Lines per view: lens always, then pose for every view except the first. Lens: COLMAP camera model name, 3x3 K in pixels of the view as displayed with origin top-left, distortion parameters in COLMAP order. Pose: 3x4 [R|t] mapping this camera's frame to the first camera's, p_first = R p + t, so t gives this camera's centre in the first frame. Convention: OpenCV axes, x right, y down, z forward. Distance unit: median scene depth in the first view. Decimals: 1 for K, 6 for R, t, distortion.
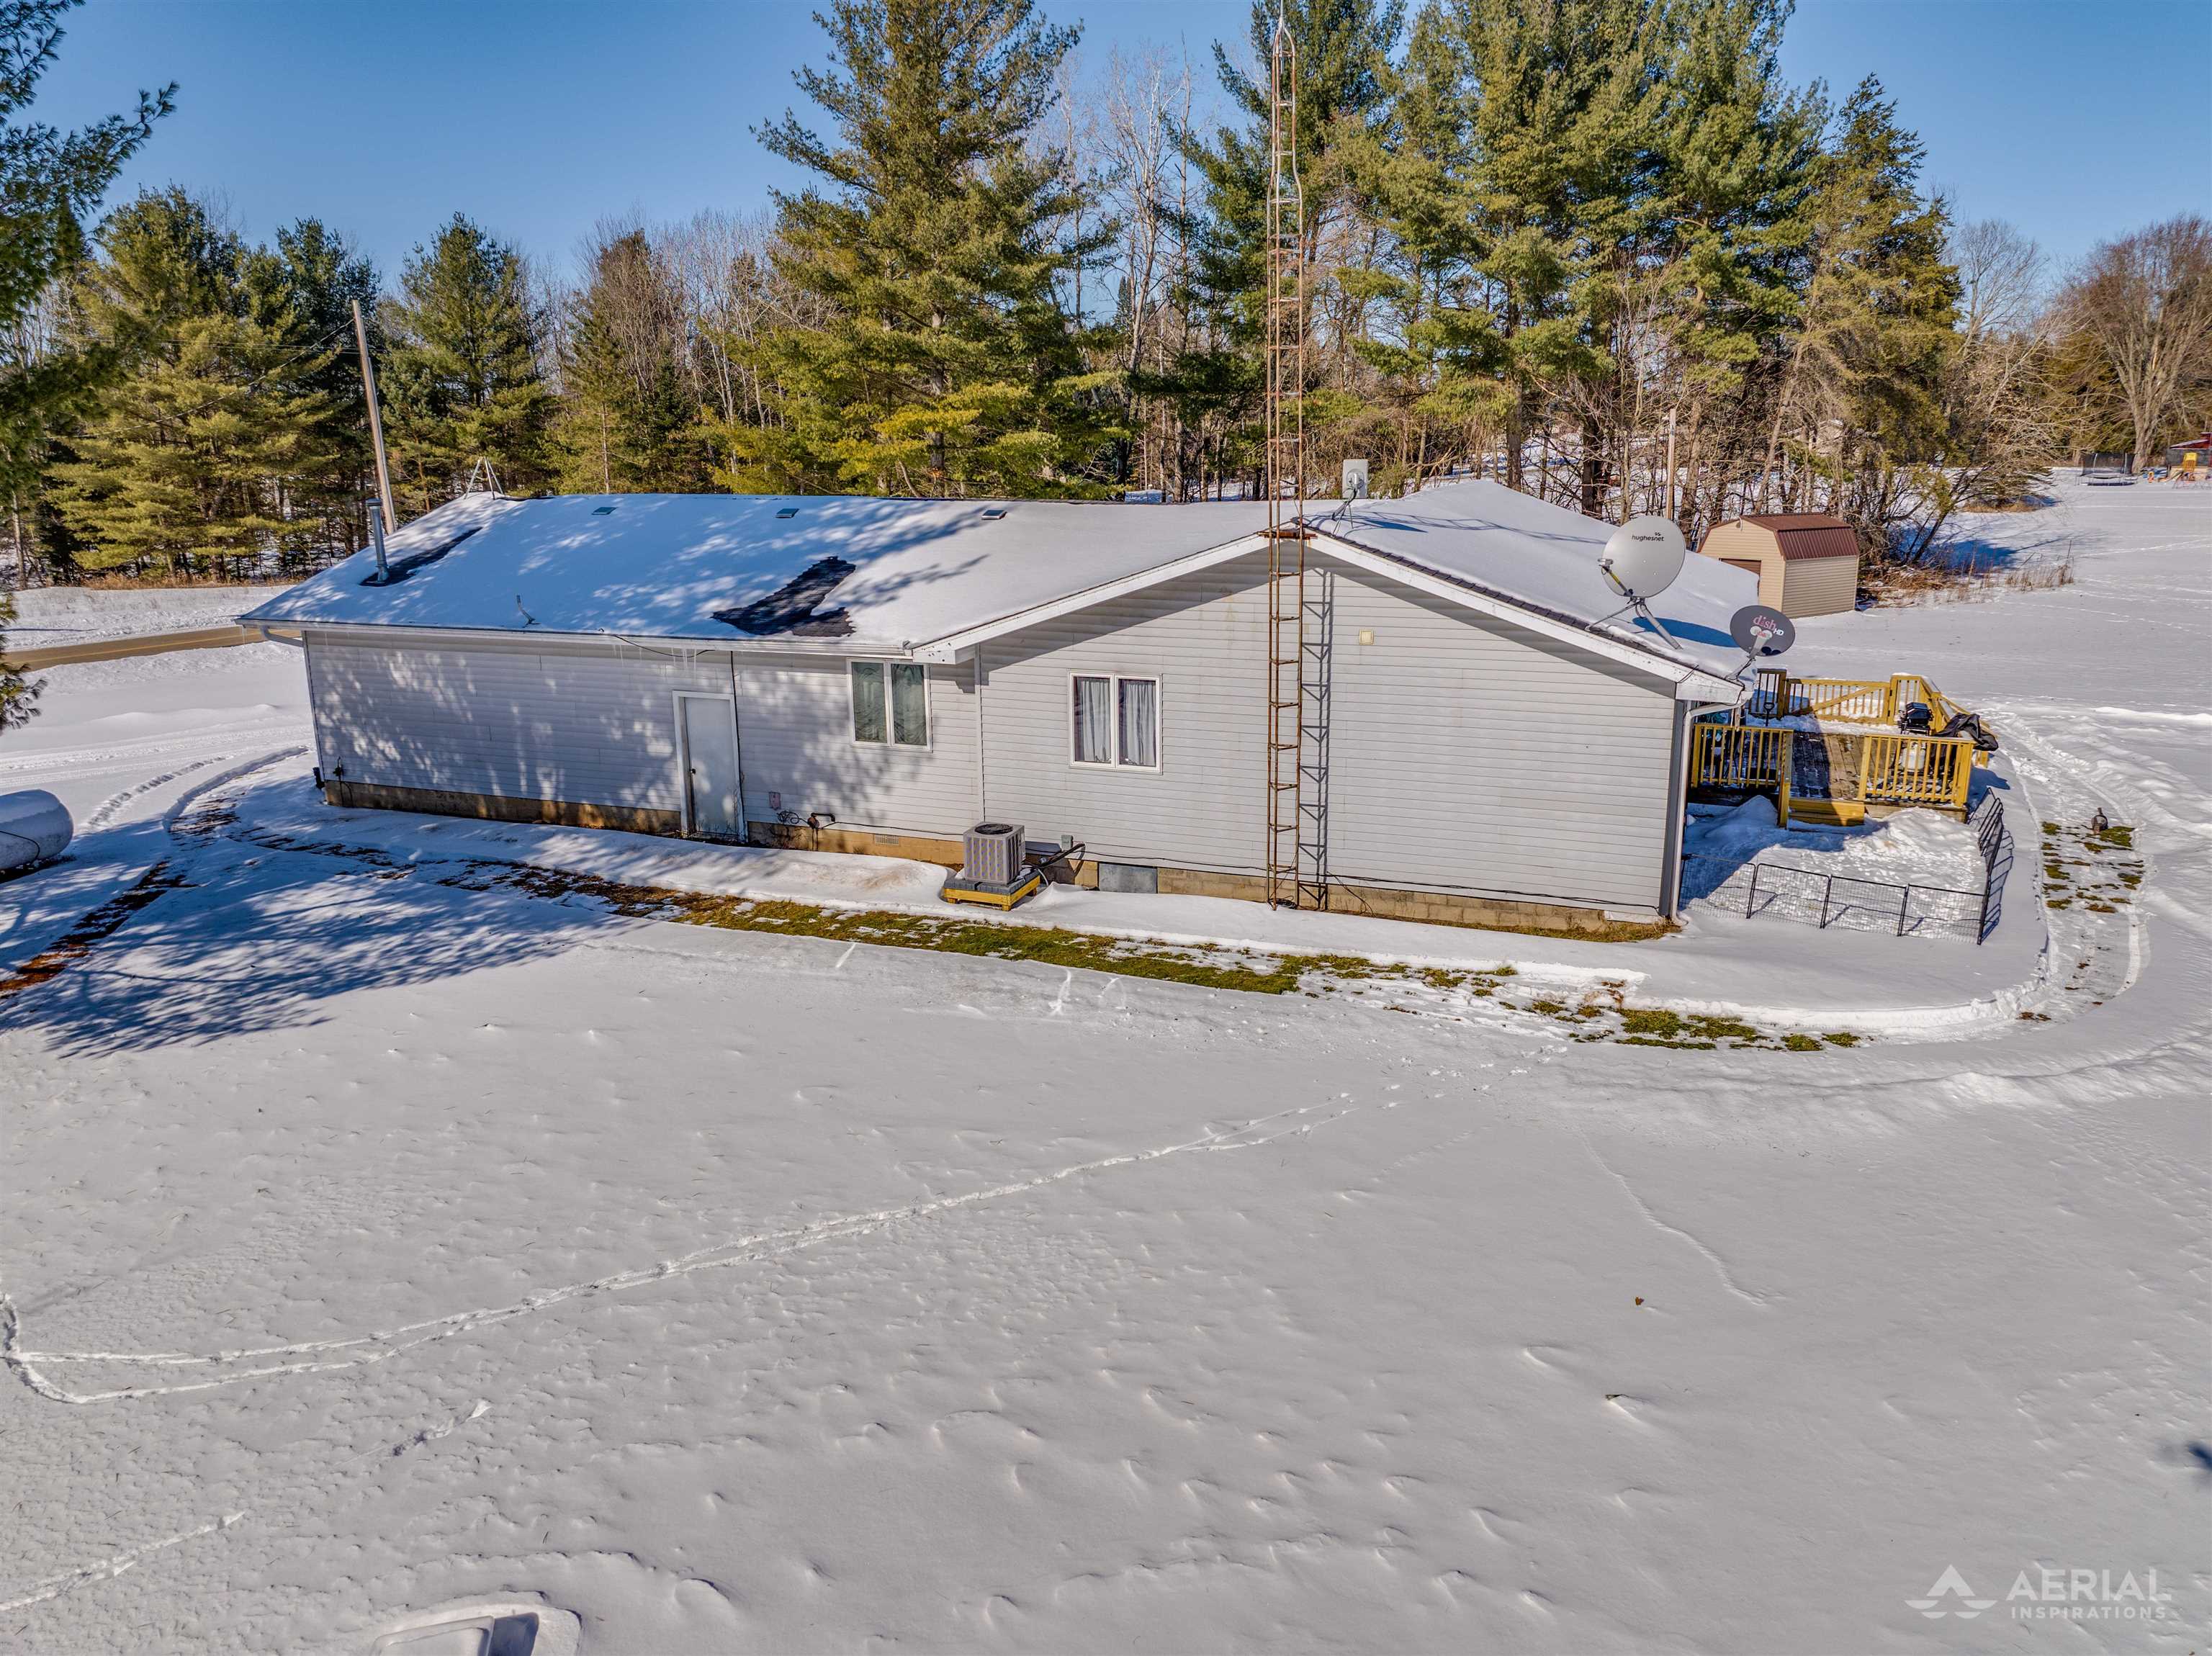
lens RADIAL K [[1546.6, 0, 1106.0], [0, 1546.6, 828.0], [0, 0, 1]] dist [-0.027449, -0.001315]
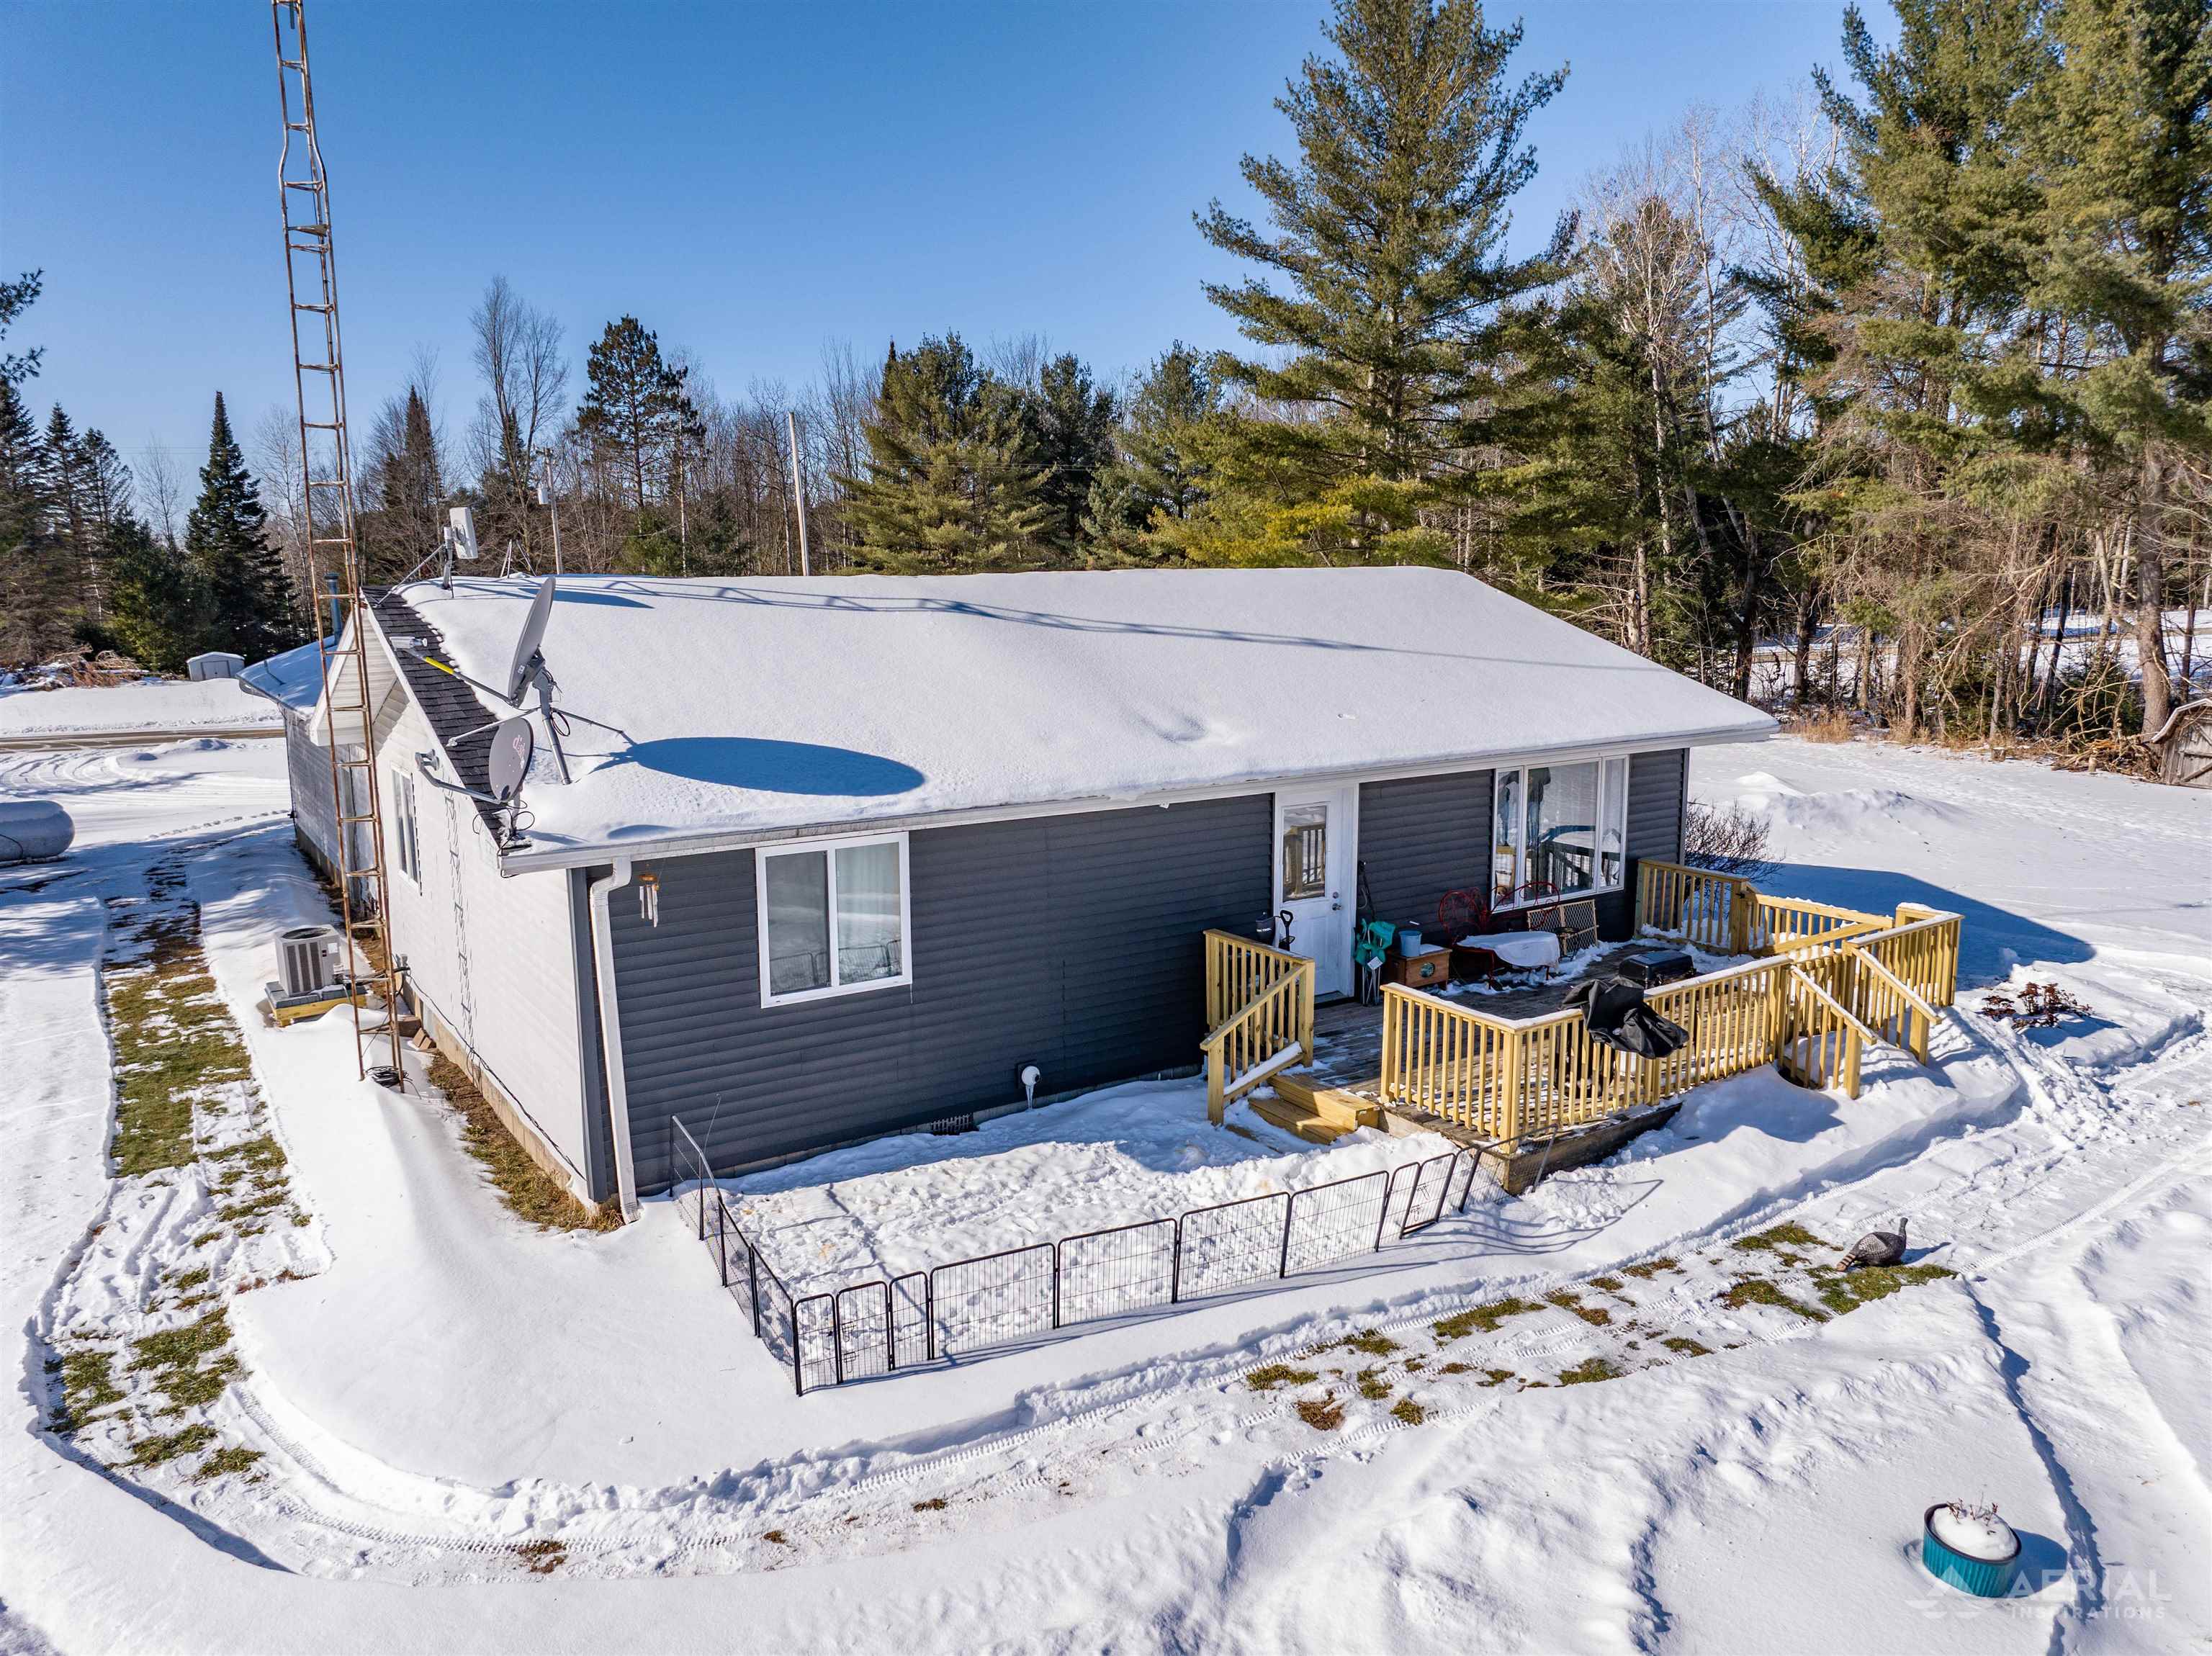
lens RADIAL K [[1553.2, 0, 1106.0], [0, 1553.2, 828.0], [0, 0, 1]] dist [-0.038003, -0.000996]
pose [[0.826630, 0.099377, -0.553901, 0.689984], [-0.142015, 0.989265, -0.034453, -0.082176], [0.544531, 0.107143, 0.831869, 0.449589]]
